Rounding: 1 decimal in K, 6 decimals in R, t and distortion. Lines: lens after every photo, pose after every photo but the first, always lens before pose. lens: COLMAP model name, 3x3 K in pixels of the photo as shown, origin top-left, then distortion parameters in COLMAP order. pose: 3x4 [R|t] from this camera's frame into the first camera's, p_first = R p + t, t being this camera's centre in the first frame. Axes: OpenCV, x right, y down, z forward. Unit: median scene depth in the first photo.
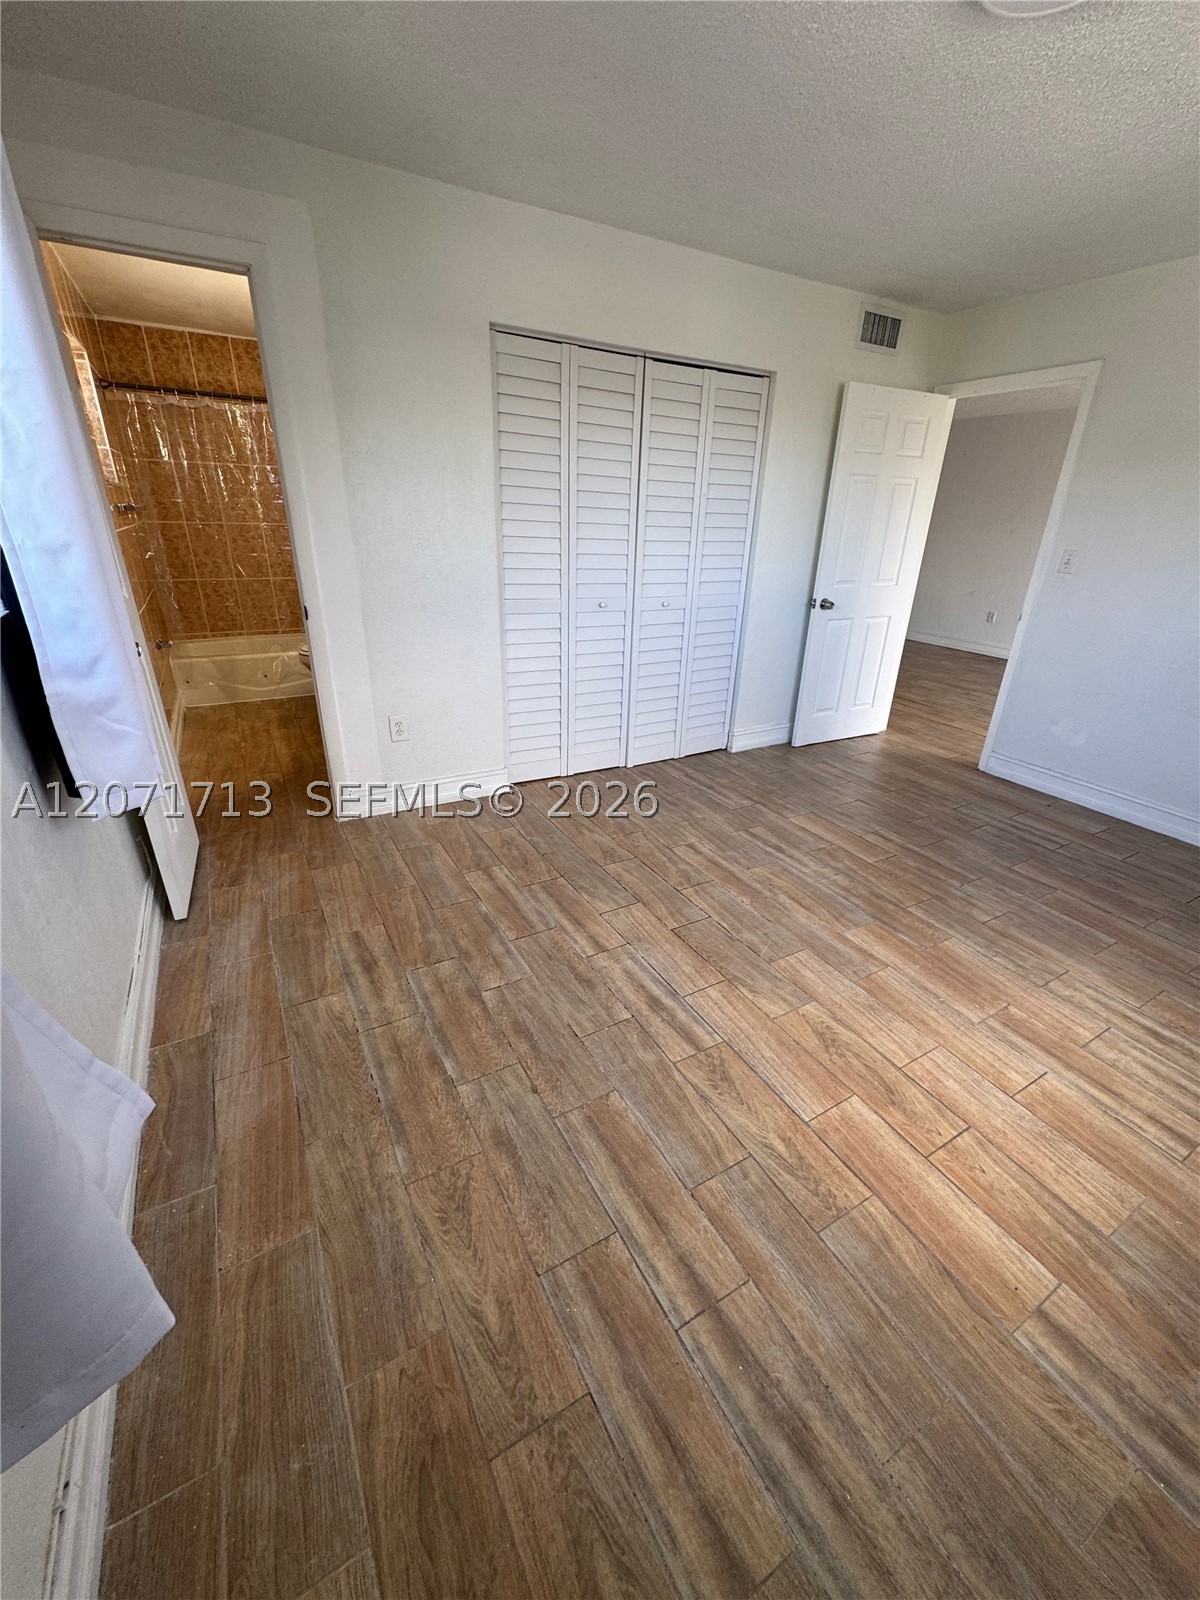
lens RADIAL K [[633.1, 0, 600.8], [0, 633.1, 802.6], [0, 0, 1]] dist [-0.000756, -0.000874]
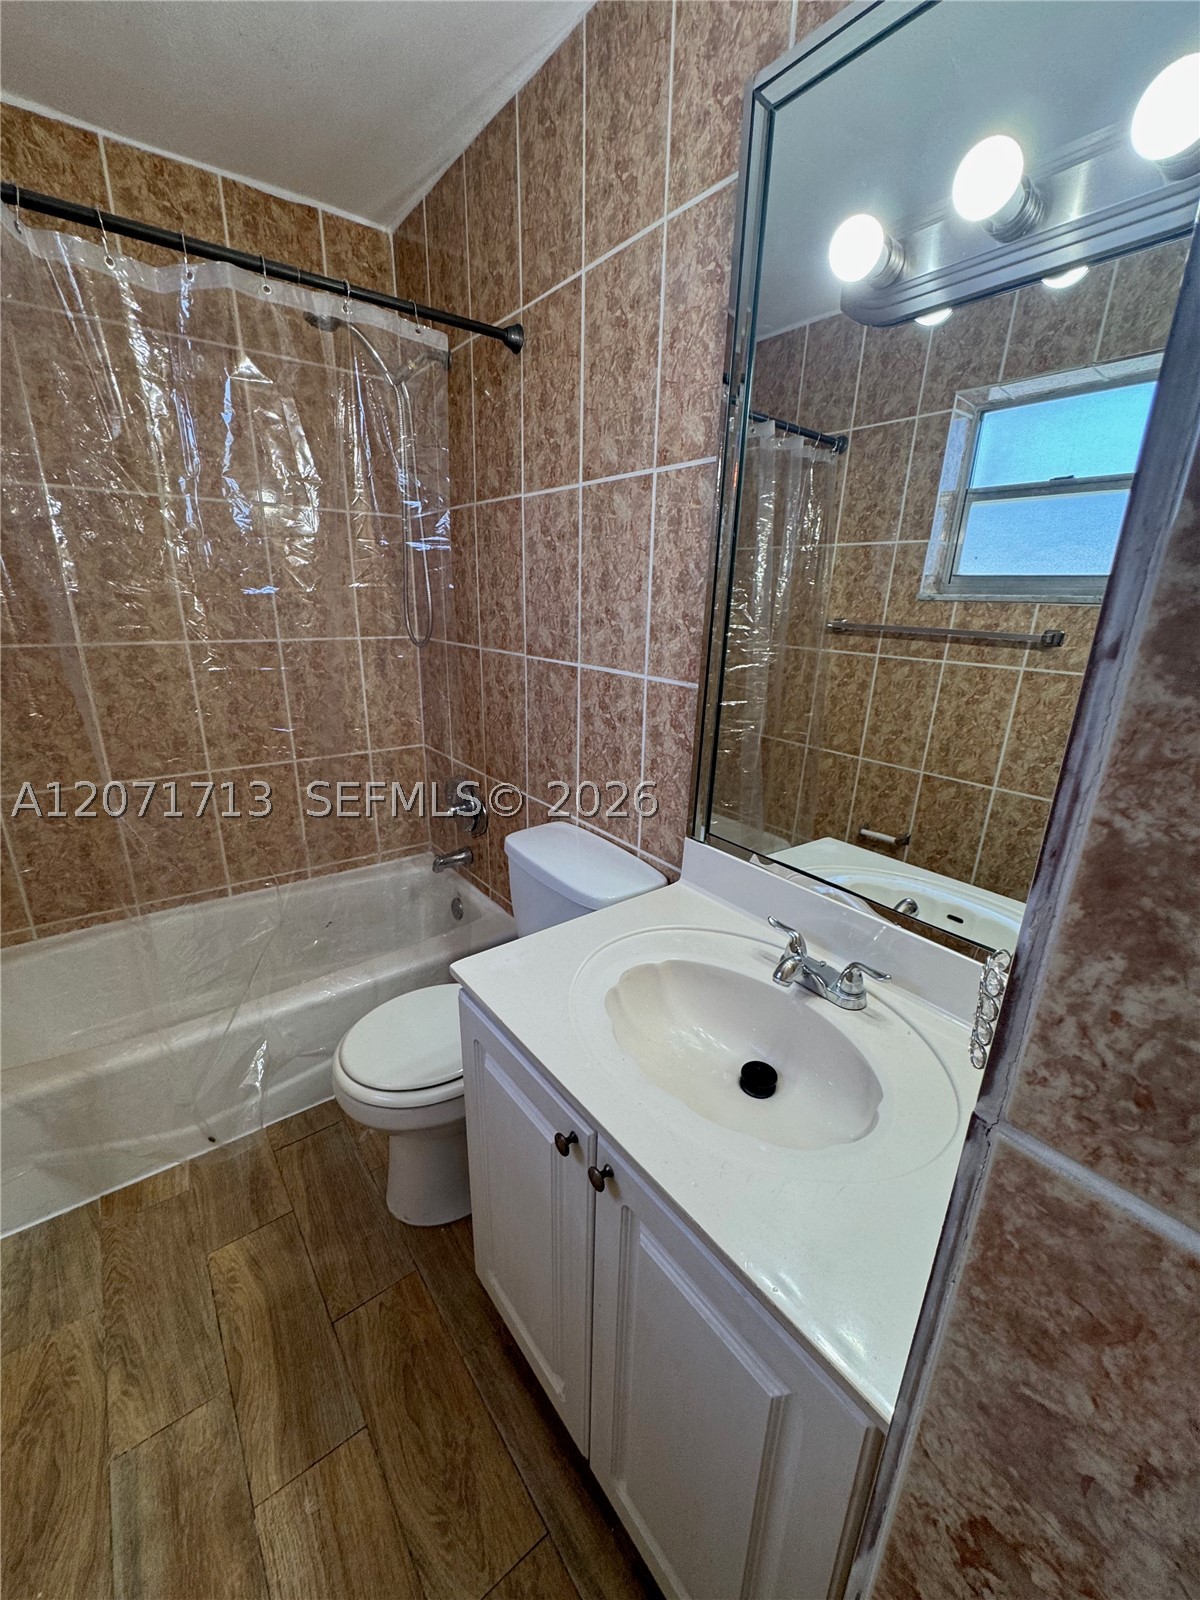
lens RADIAL K [[633.1, 0, 599.9], [0, 633.1, 800.5], [0, 0, 1]] dist [-0.000756, -0.000874]
pose [[0.990228, -0.050739, 0.129898, -0.394711], [0.064371, 0.992598, -0.102988, -0.333395], [-0.123711, 0.110343, 0.986164, 0.691170]]
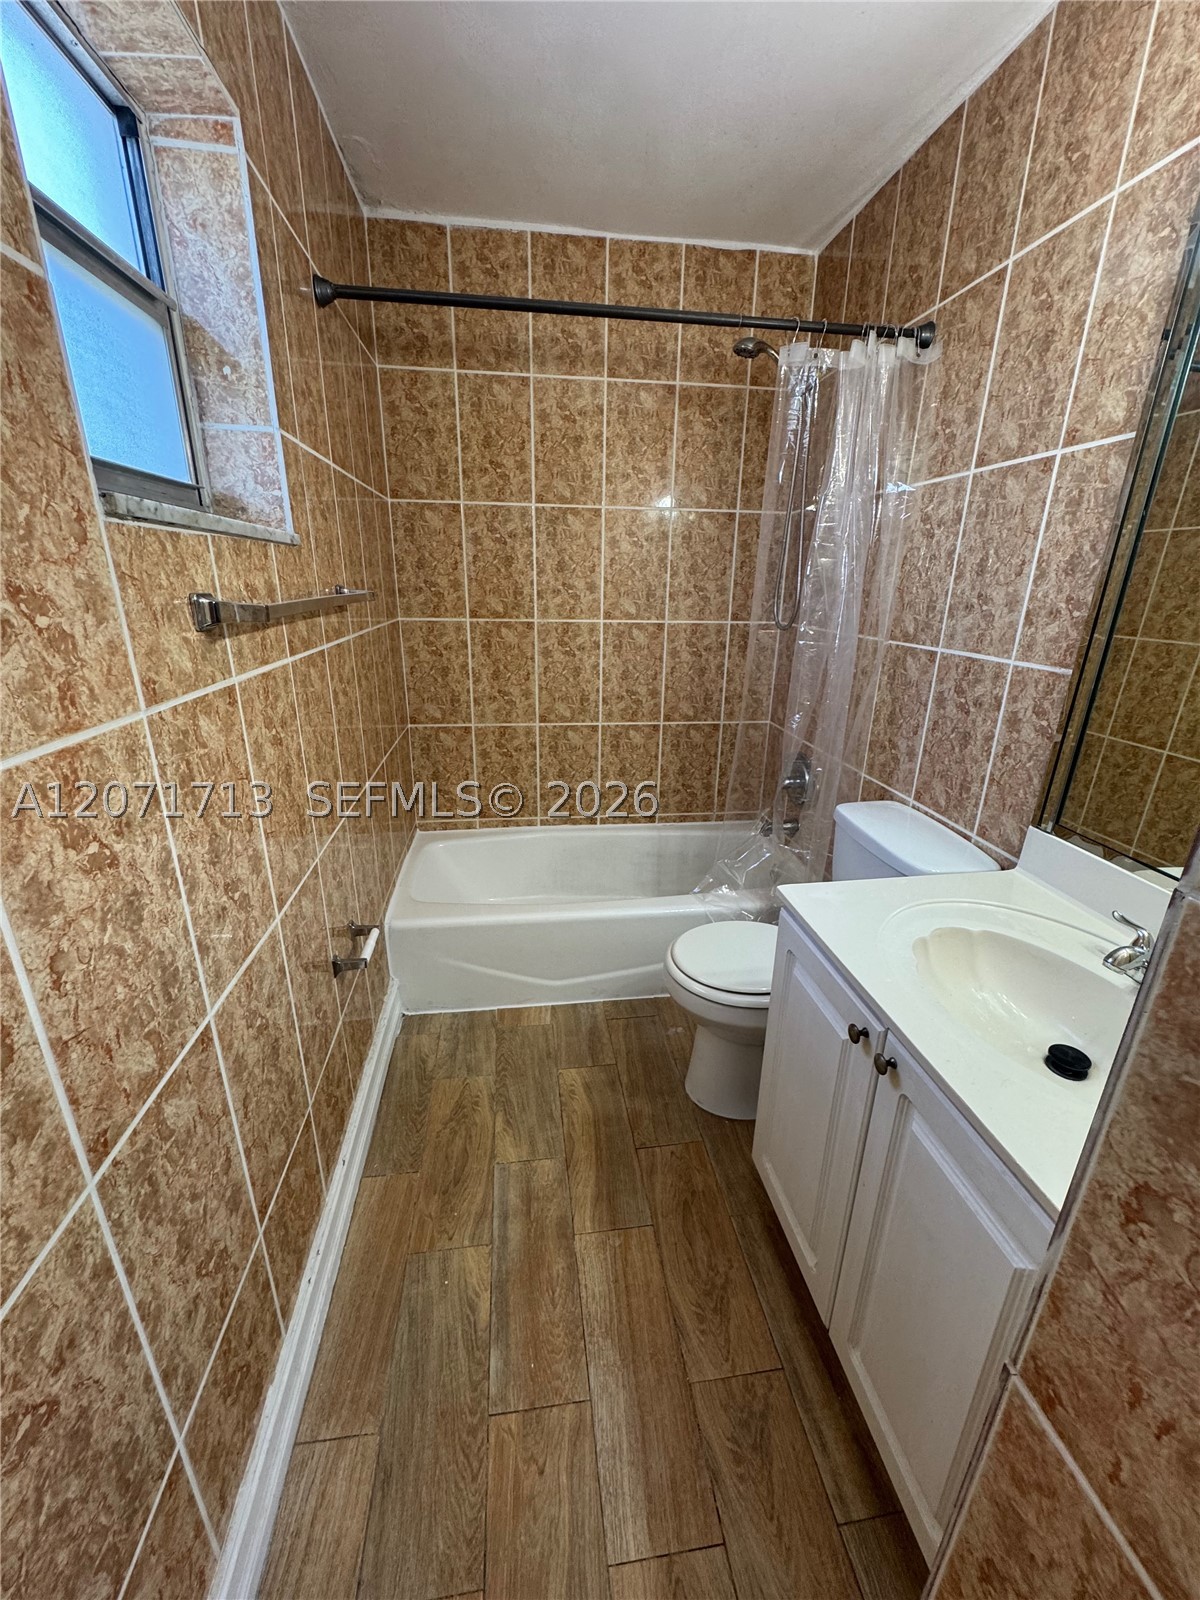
lens RADIAL K [[633.1, 0, 606.5], [0, 633.1, 801.6], [0, 0, 1]] dist [-0.000756, -0.000874]
pose [[0.931834, 0.106338, -0.346955, -0.399283], [-0.140895, 0.987113, -0.075868, -0.304792], [0.334417, 0.119581, 0.934808, 0.639988]]
